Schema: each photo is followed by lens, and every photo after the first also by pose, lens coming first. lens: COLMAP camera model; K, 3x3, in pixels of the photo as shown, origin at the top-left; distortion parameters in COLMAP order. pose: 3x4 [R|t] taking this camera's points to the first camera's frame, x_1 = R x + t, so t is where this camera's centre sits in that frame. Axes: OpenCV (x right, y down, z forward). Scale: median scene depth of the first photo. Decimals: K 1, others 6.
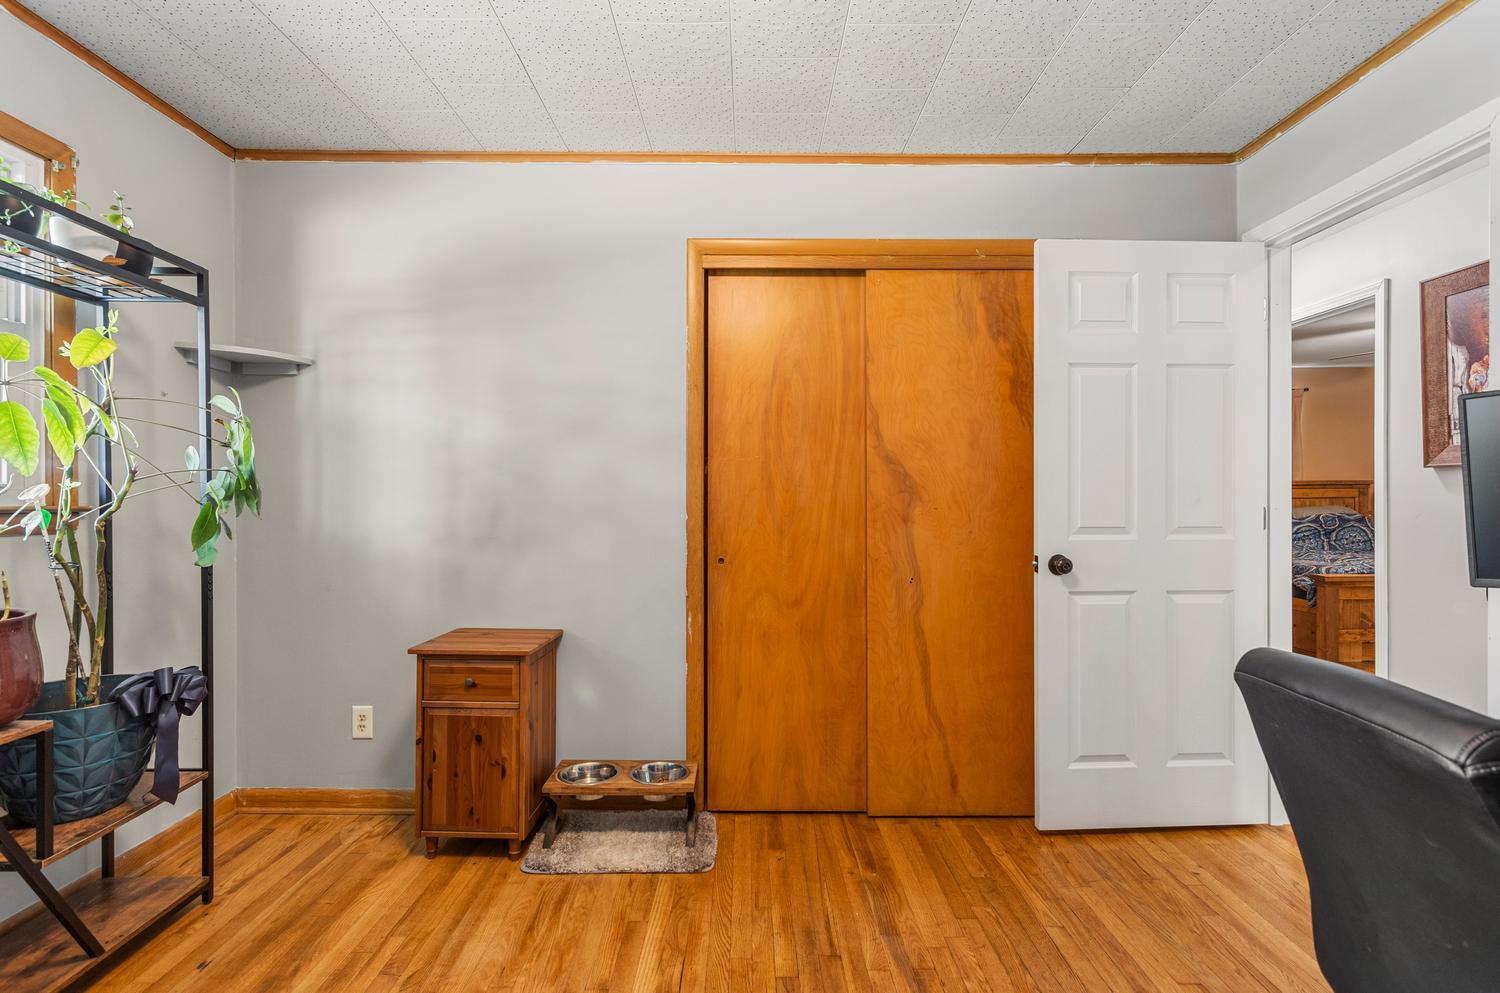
lens RADIAL K [[714.5, 0, 750.0], [0, 714.5, 490.8], [0, 0, 1]] dist [0.003556, 0.000294]
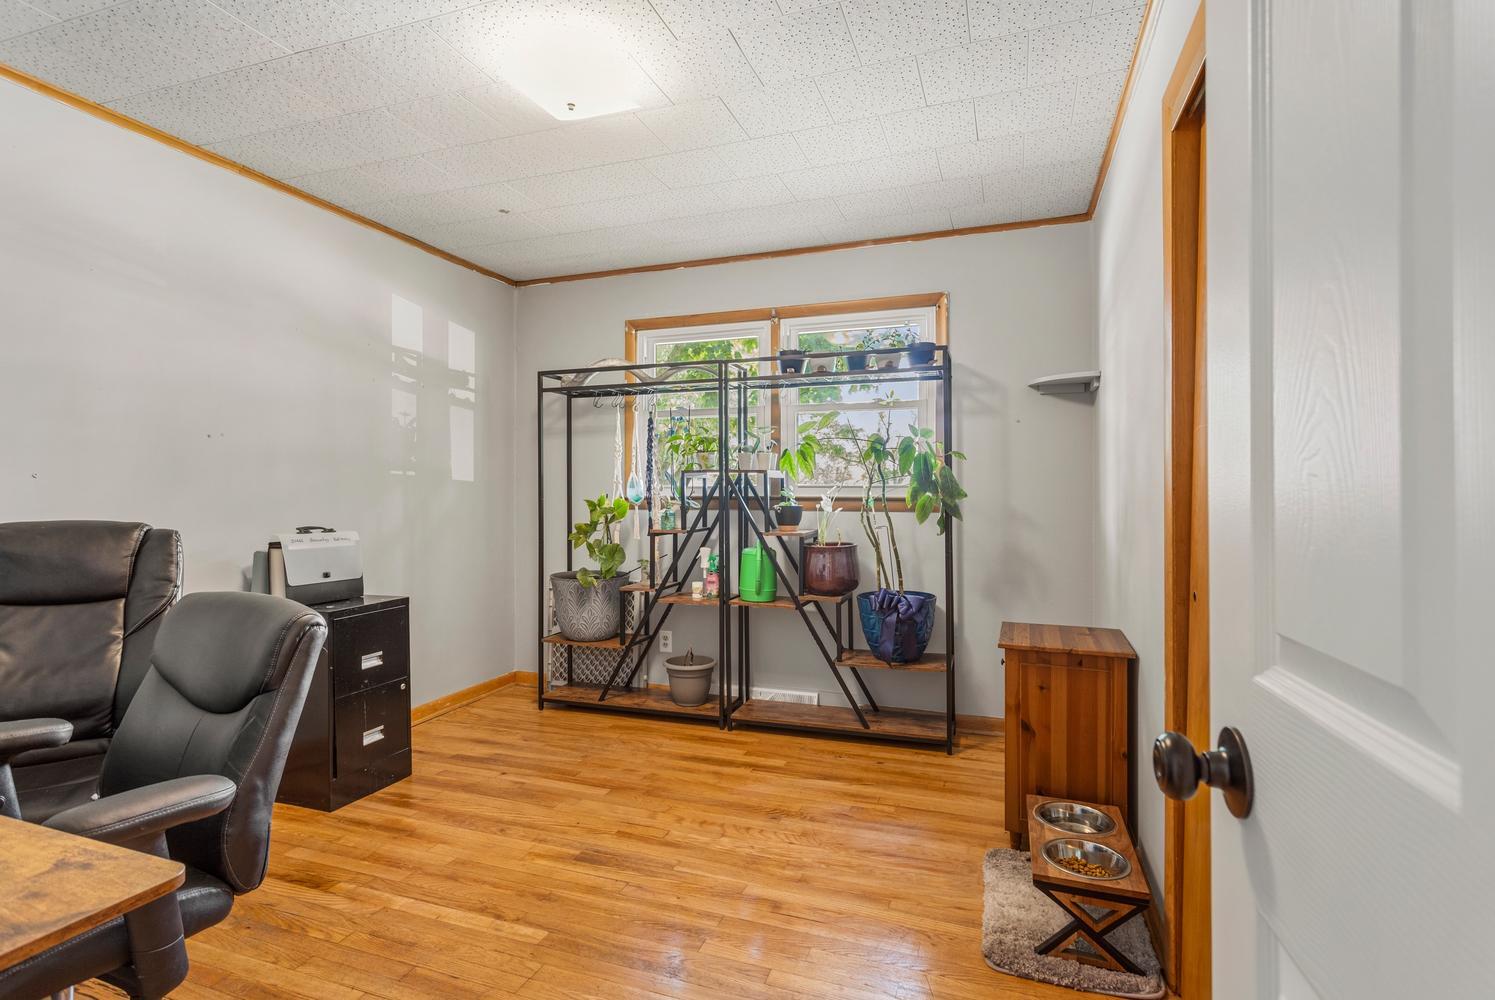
lens RADIAL K [[751.3, 0, 758.2], [0, 751.3, 497.4], [0, 0, 1]] dist [0.003754, 0.000695]
pose [[-0.342677, 0.005755, -0.939436, 0.950559], [0.007242, 0.999968, 0.003484, 0.016669], [0.939426, -0.005609, -0.342707, 1.248587]]
